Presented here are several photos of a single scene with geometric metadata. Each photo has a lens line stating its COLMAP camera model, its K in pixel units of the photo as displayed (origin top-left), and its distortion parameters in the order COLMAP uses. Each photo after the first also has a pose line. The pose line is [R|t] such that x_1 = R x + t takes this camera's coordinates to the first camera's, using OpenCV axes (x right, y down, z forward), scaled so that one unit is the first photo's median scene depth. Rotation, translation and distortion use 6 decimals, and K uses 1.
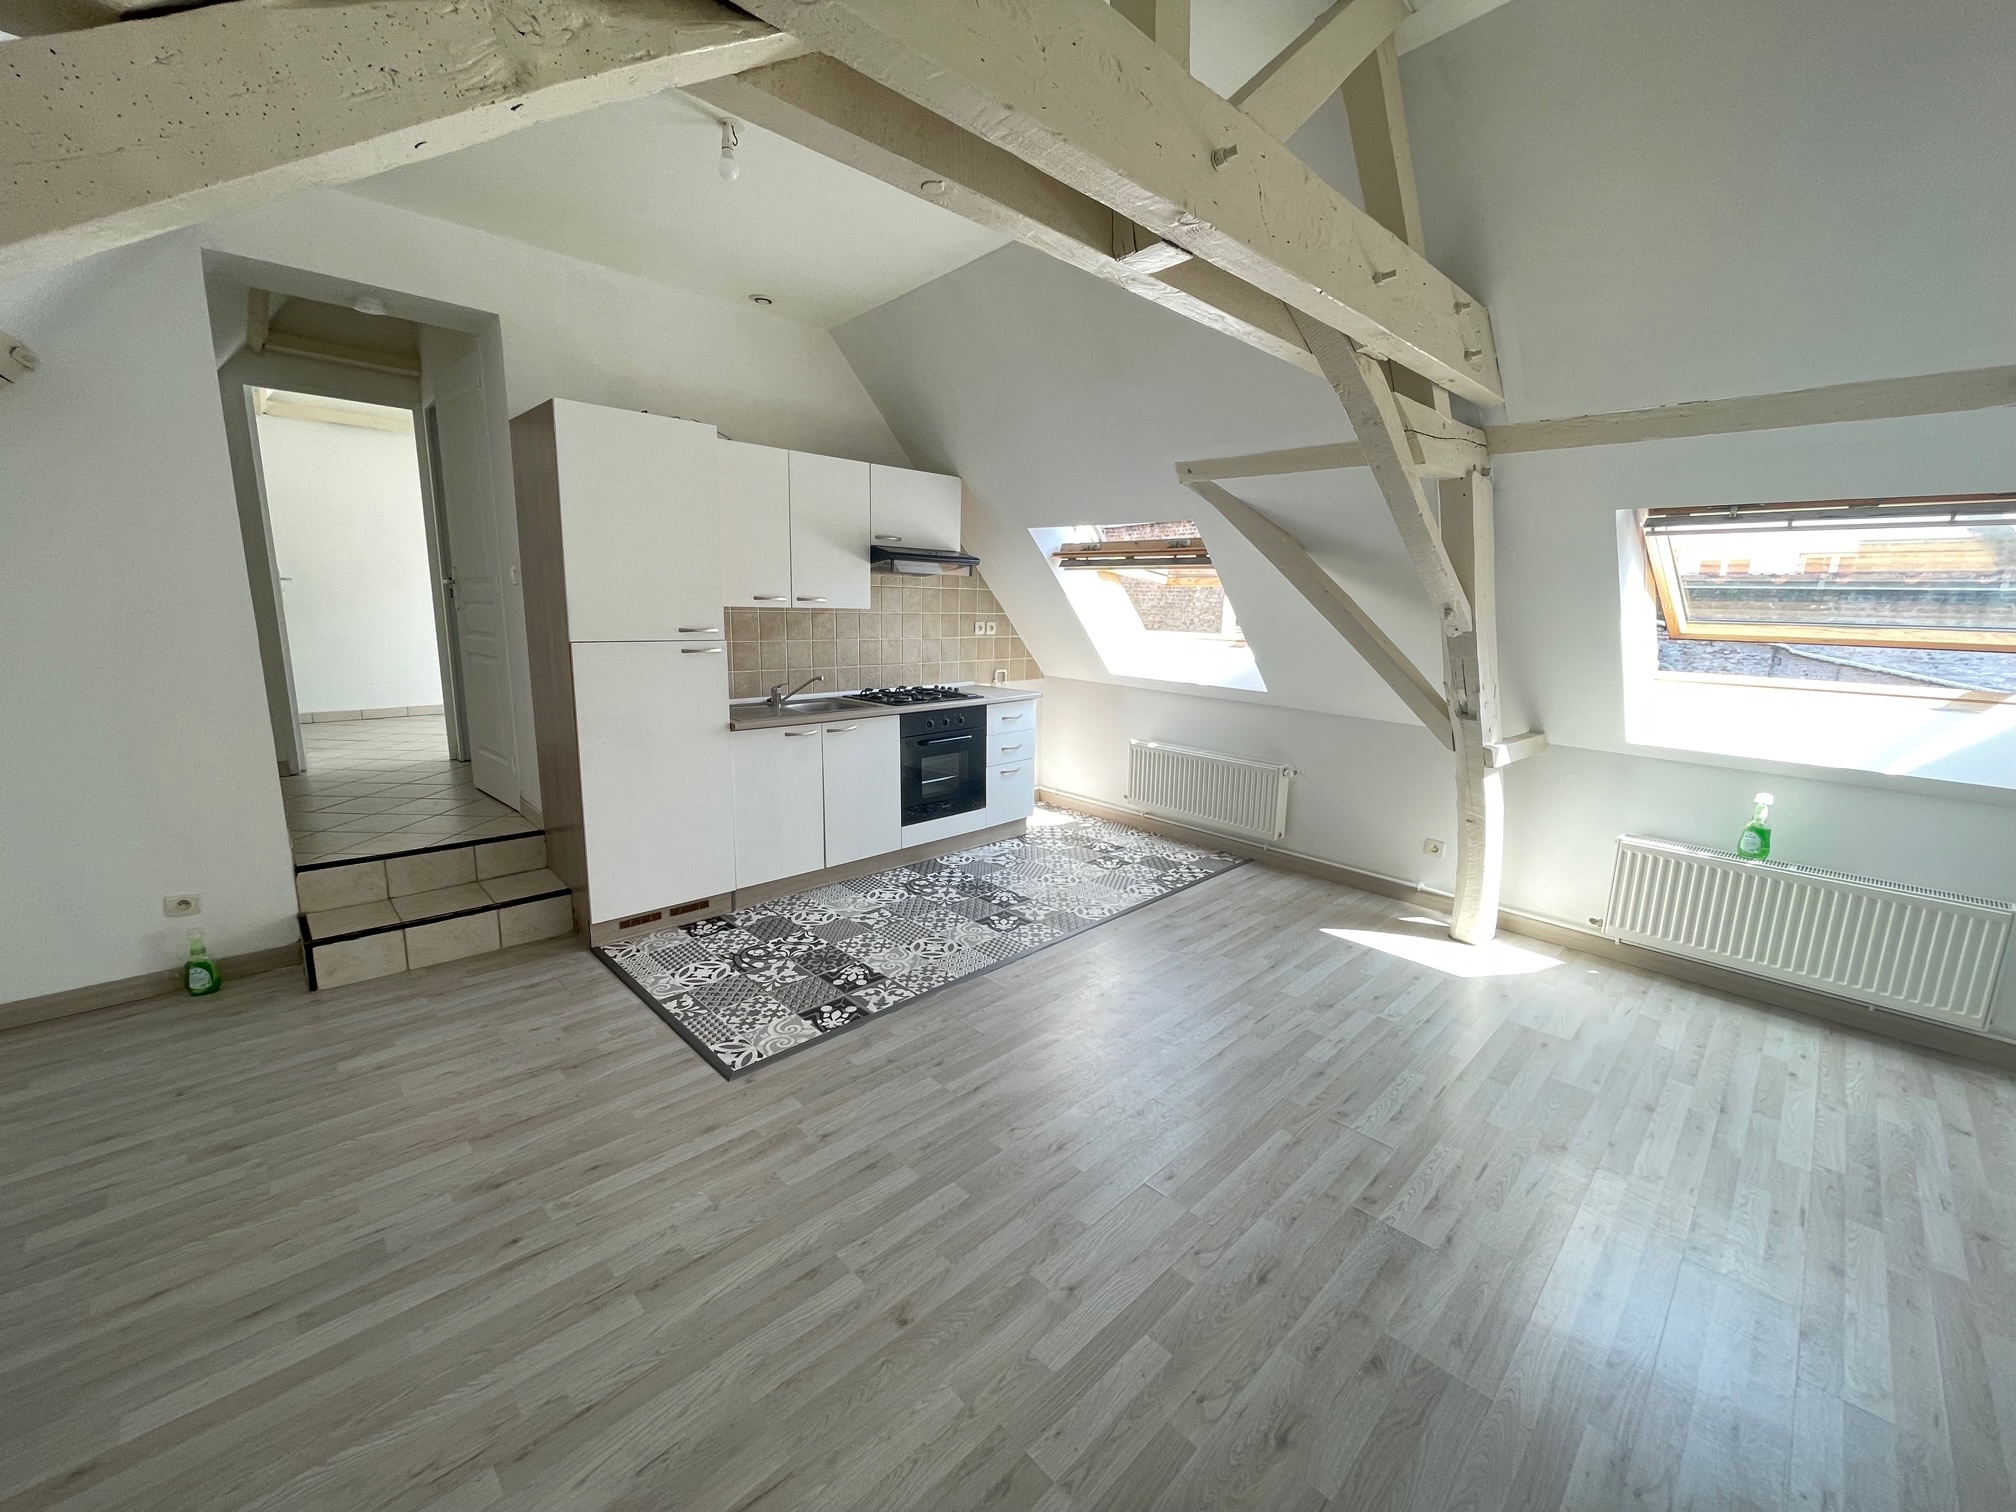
lens RADIAL K [[813.2, 0, 1006.3], [0, 813.2, 752.8], [0, 0, 1]] dist [0.000302, -0.000293]
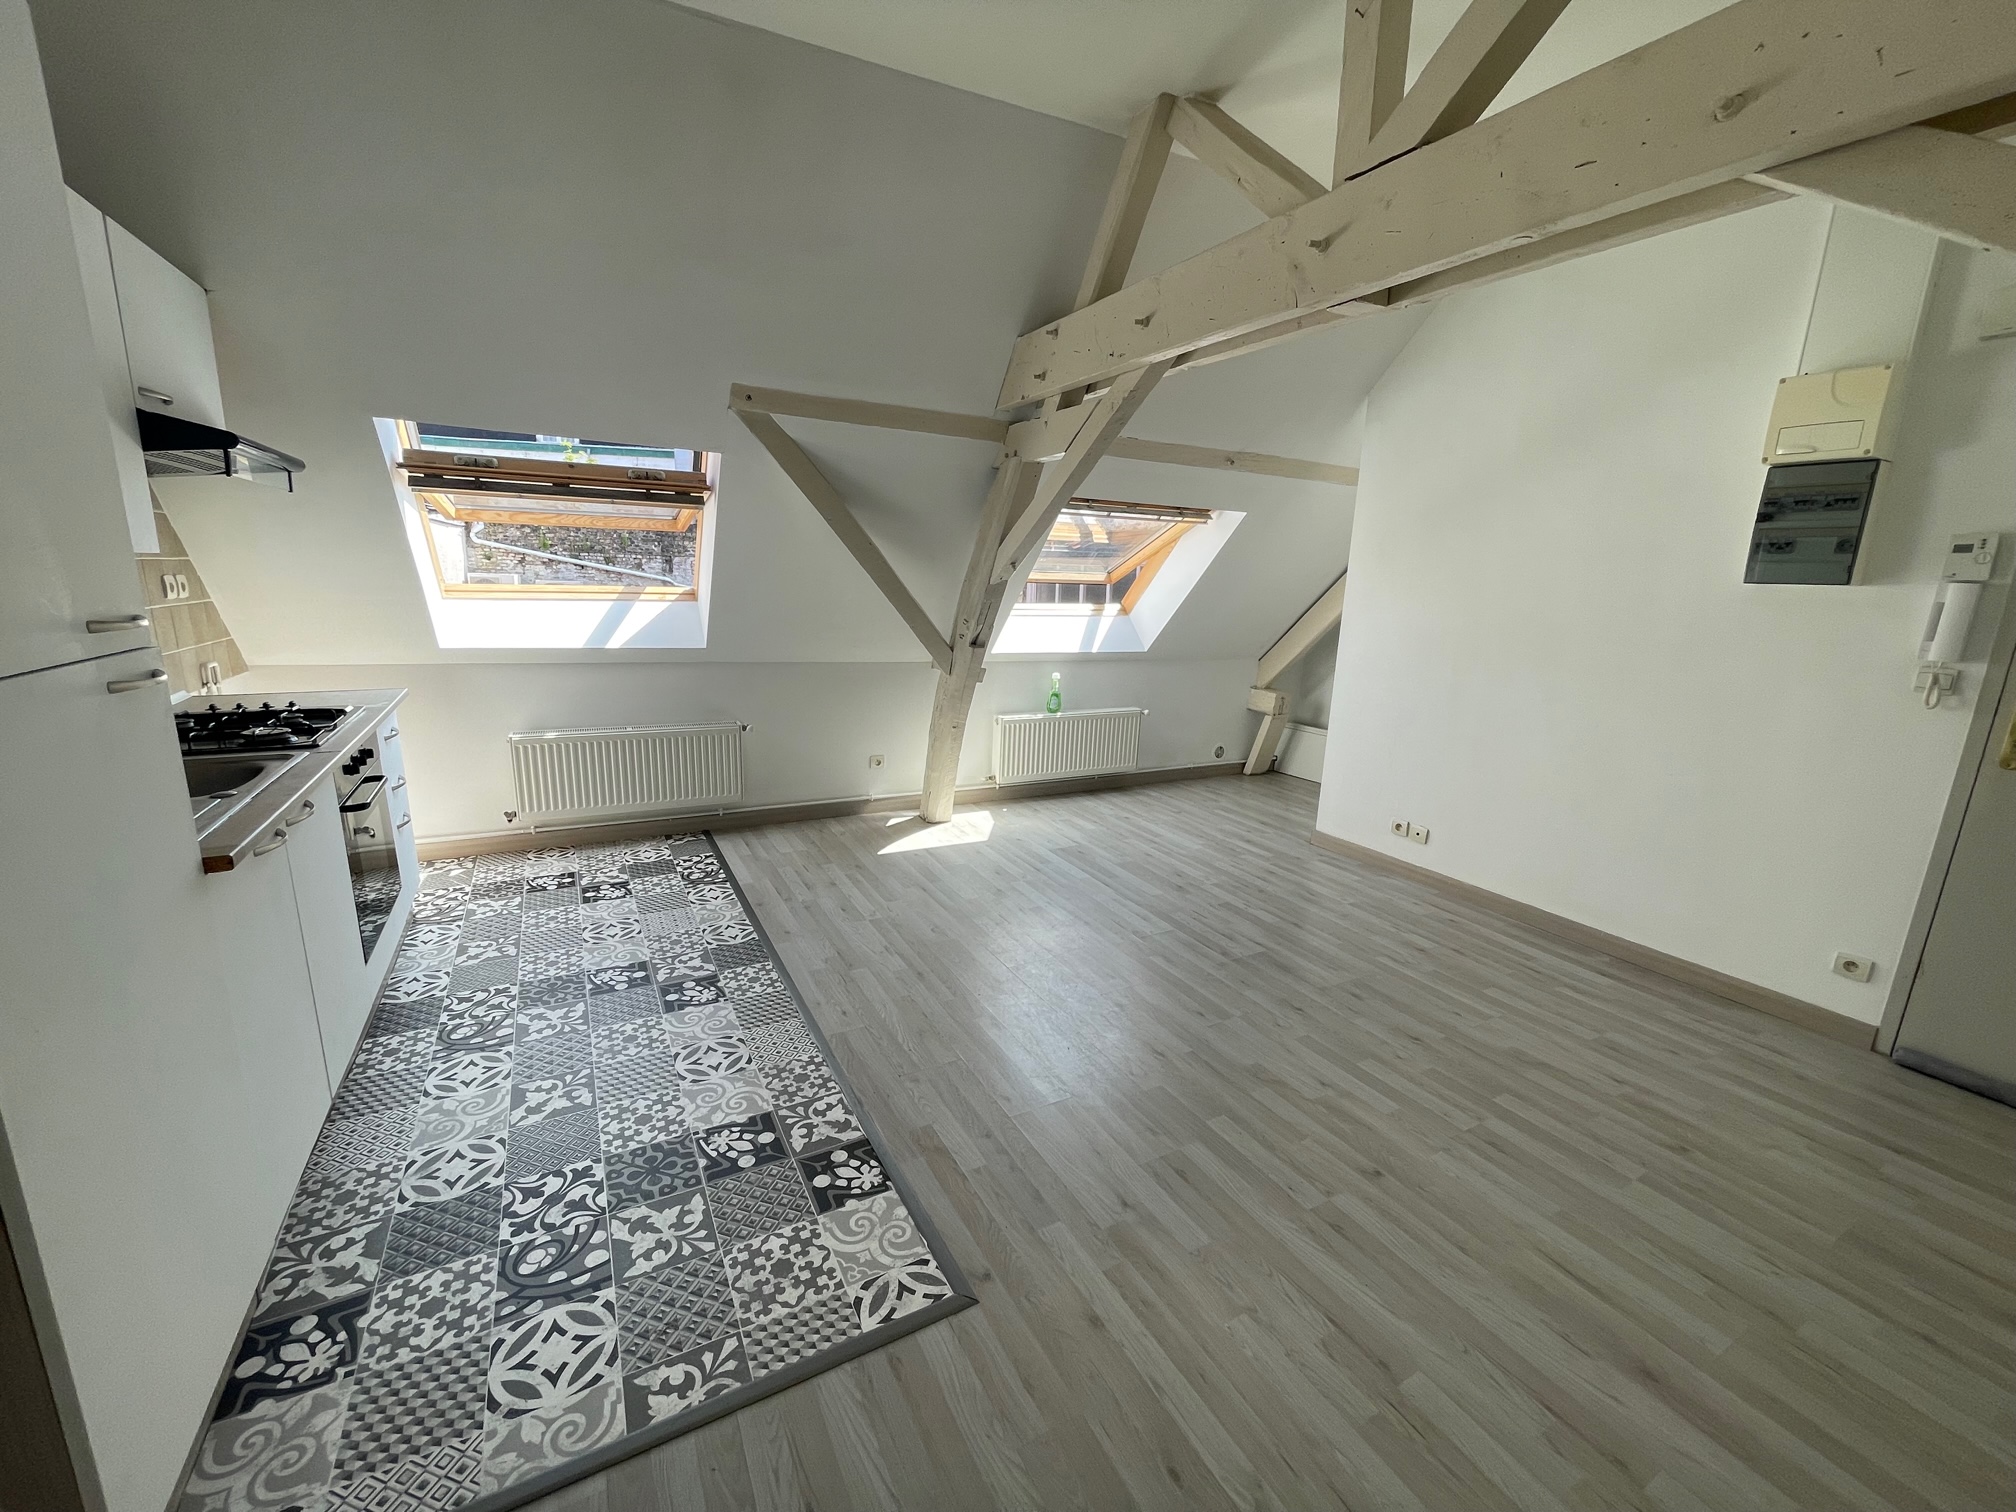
lens RADIAL K [[813.2, 0, 1006.3], [0, 813.2, 752.8], [0, 0, 1]] dist [0.000302, -0.000293]
pose [[0.271800, -0.226023, 0.935435, -0.590259], [0.152575, 0.969855, 0.190008, -0.102586], [-0.950182, 0.091080, 0.298092, 0.516285]]
